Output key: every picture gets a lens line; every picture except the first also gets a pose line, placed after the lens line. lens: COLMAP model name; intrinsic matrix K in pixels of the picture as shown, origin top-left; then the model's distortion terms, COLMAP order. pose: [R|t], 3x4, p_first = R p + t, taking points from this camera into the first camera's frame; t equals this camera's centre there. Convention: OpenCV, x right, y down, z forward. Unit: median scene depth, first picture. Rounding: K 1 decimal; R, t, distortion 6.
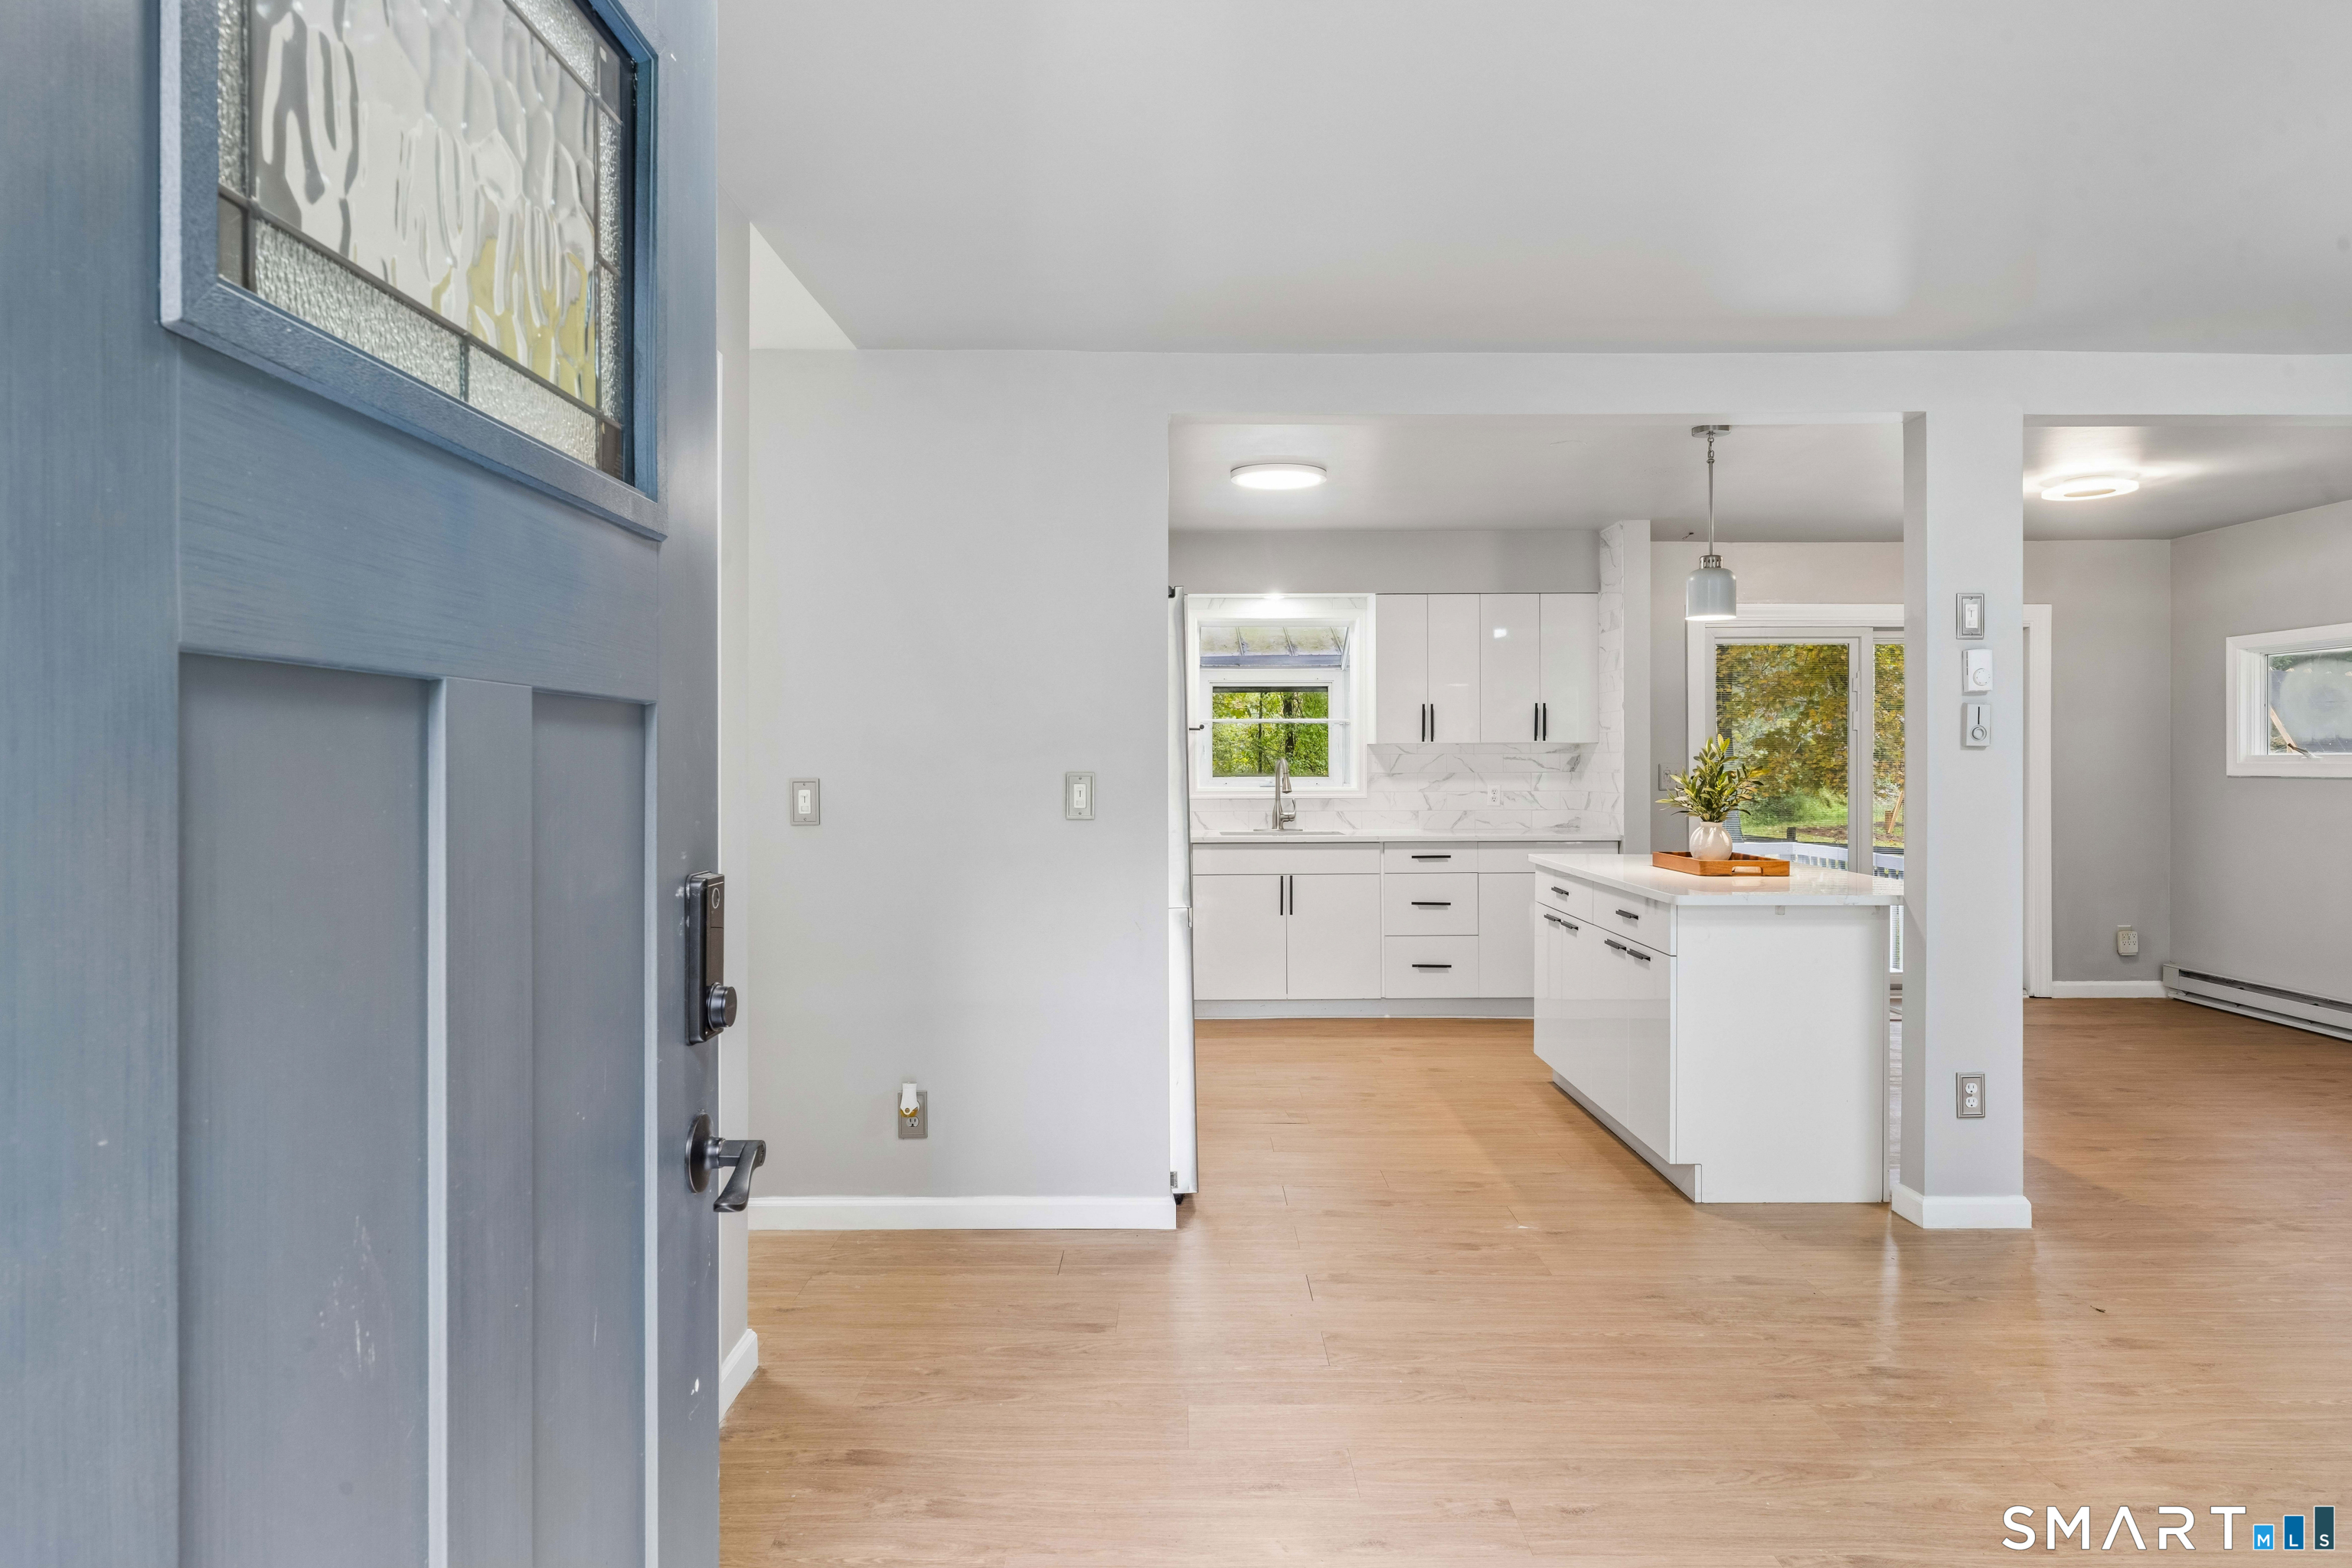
lens RADIAL K [[1417.0, 0, 1177.0], [0, 1417.0, 777.5], [0, 0, 1]] dist [-0.004084, -0.000225]
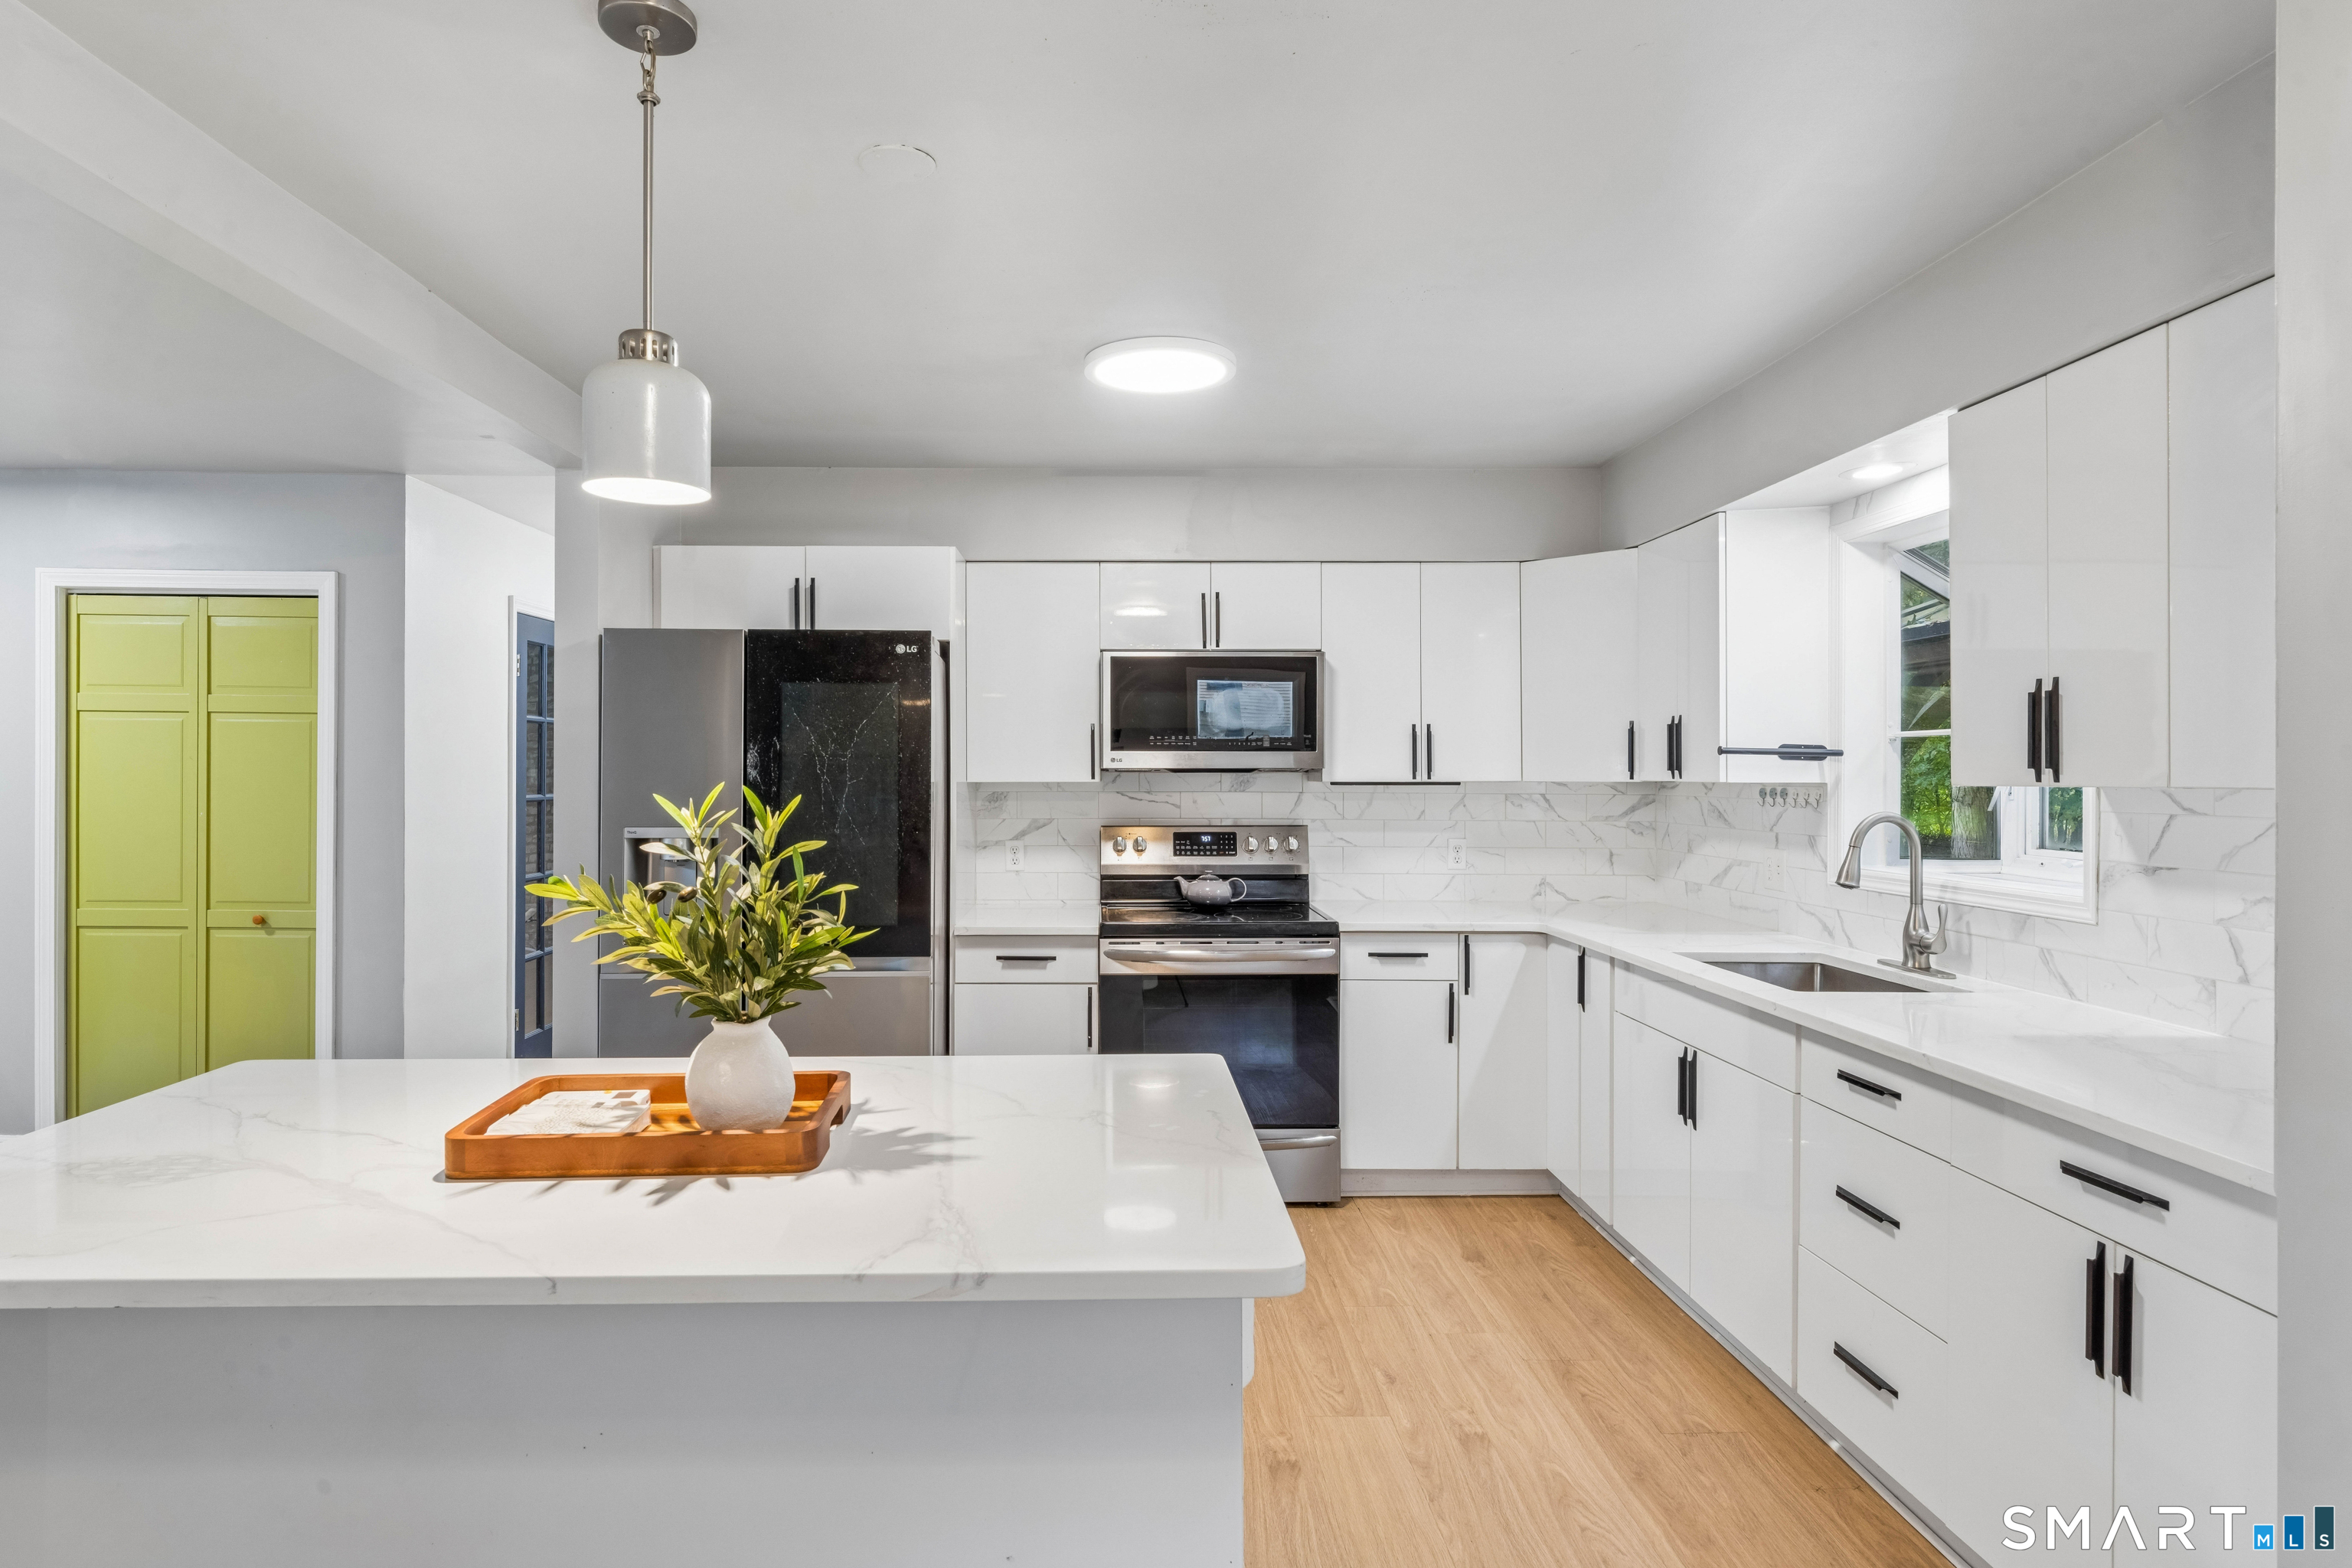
lens RADIAL K [[1203.9, 0, 1169.0], [0, 1203.9, 778.3], [0, 0, 1]] dist [0.002988, 0.000218]
pose [[0.023556, -0.000286, -0.999722, 0.759146], [-0.001751, 0.999998, -0.000328, -0.042134], [0.999721, 0.001759, 0.023555, 1.202895]]
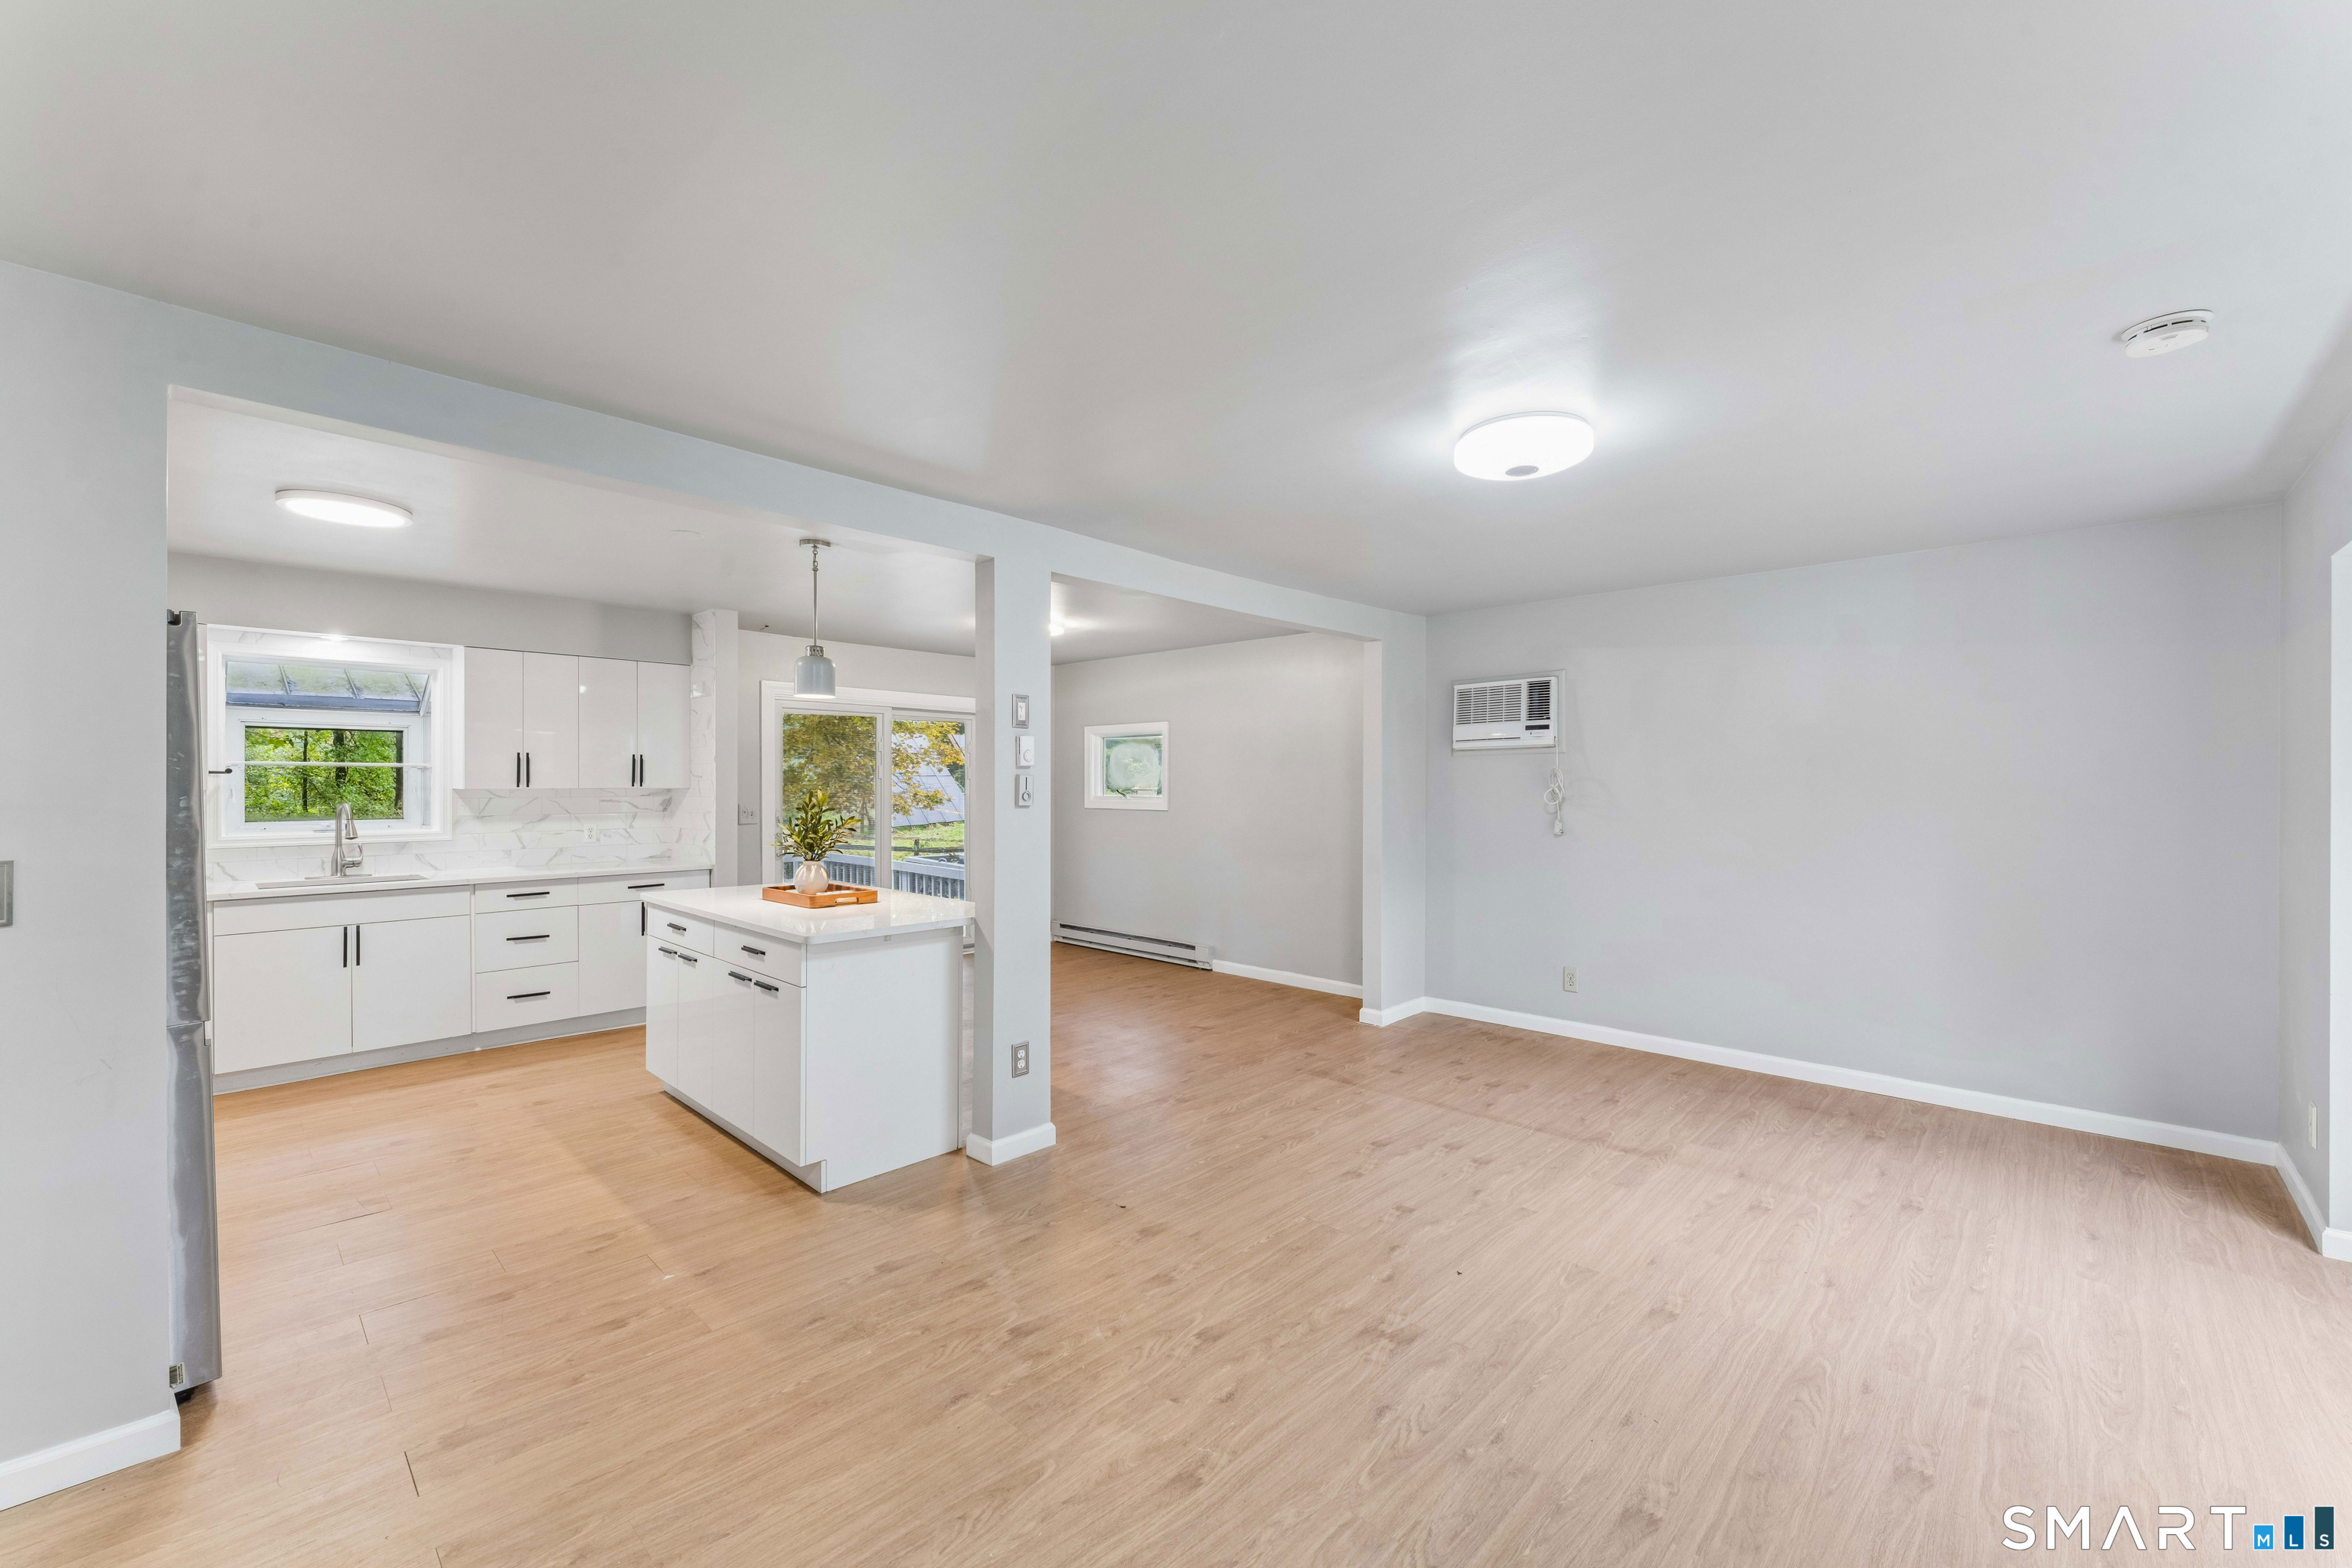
lens RADIAL K [[946.9, 0, 1180.2], [0, 946.9, 788.3], [0, 0, 1]] dist [-0.001805, 0.000663]
pose [[0.692268, 0.001539, 0.721639, 0.003487], [0.004917, 0.999964, -0.006849, -0.026677], [-0.721624, 0.008290, 0.692235, 0.209693]]
